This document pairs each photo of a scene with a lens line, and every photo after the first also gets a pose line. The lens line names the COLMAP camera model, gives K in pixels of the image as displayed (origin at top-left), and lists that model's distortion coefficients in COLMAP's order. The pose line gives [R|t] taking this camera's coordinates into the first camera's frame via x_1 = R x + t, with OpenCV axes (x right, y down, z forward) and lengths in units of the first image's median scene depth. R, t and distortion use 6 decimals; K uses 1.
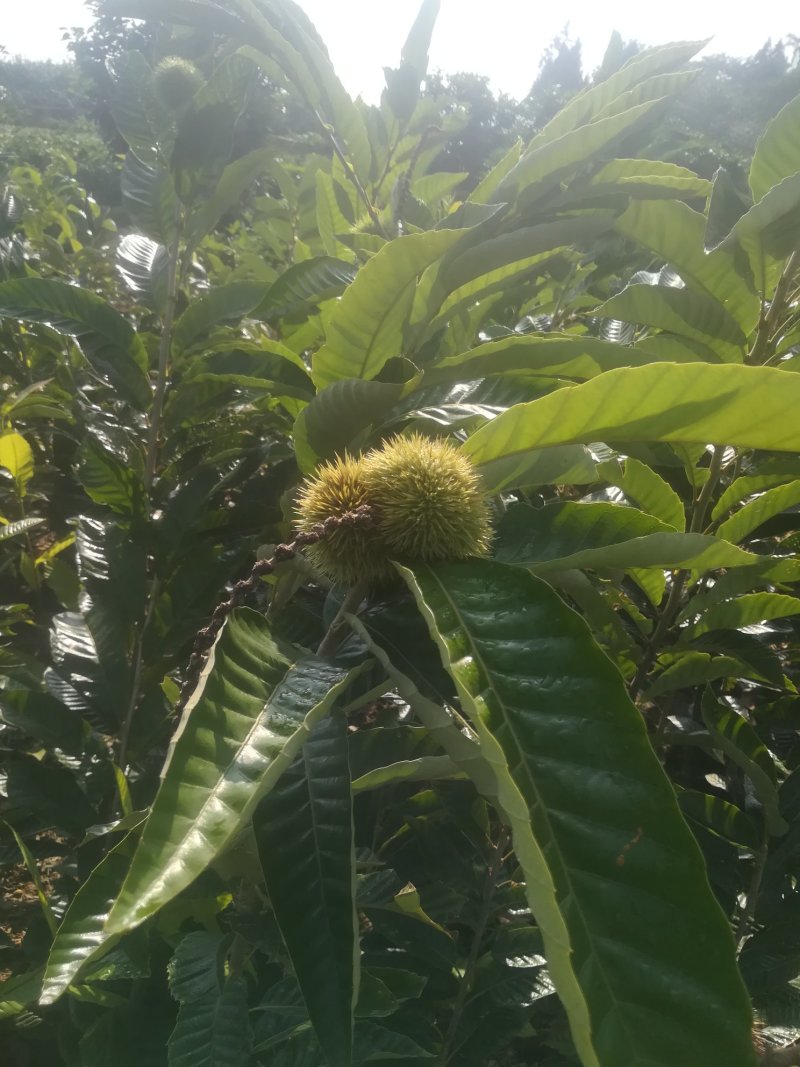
lens RADIAL K [[832.0, 0, 428.9], [0, 832.0, 531.8], [0, 0, 1]] dist [-0.065899, -0.000382]
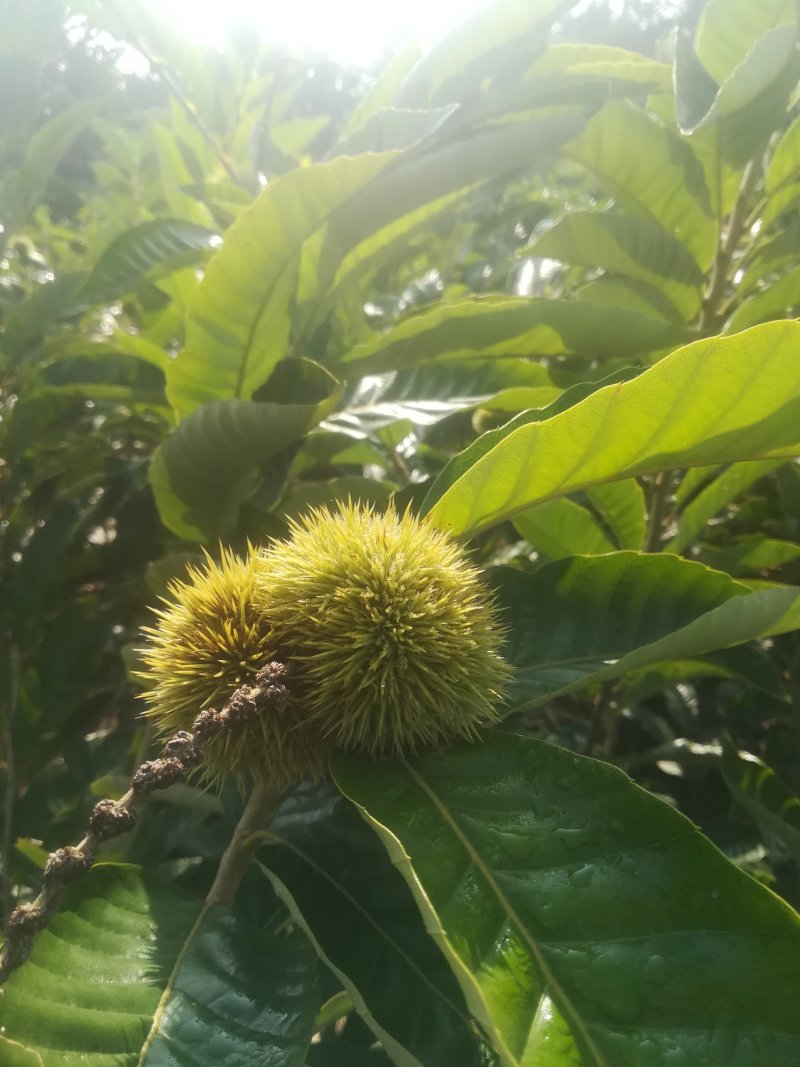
lens RADIAL K [[781.9, 0, 400.0], [0, 781.9, 533.5], [0, 0, 1]] dist [-0.000265, -0.000883]
pose [[0.988477, -0.119022, 0.093527, -0.032455], [0.114982, 0.992232, 0.047481, -0.116210], [-0.098452, -0.036180, 0.994484, 0.486429]]
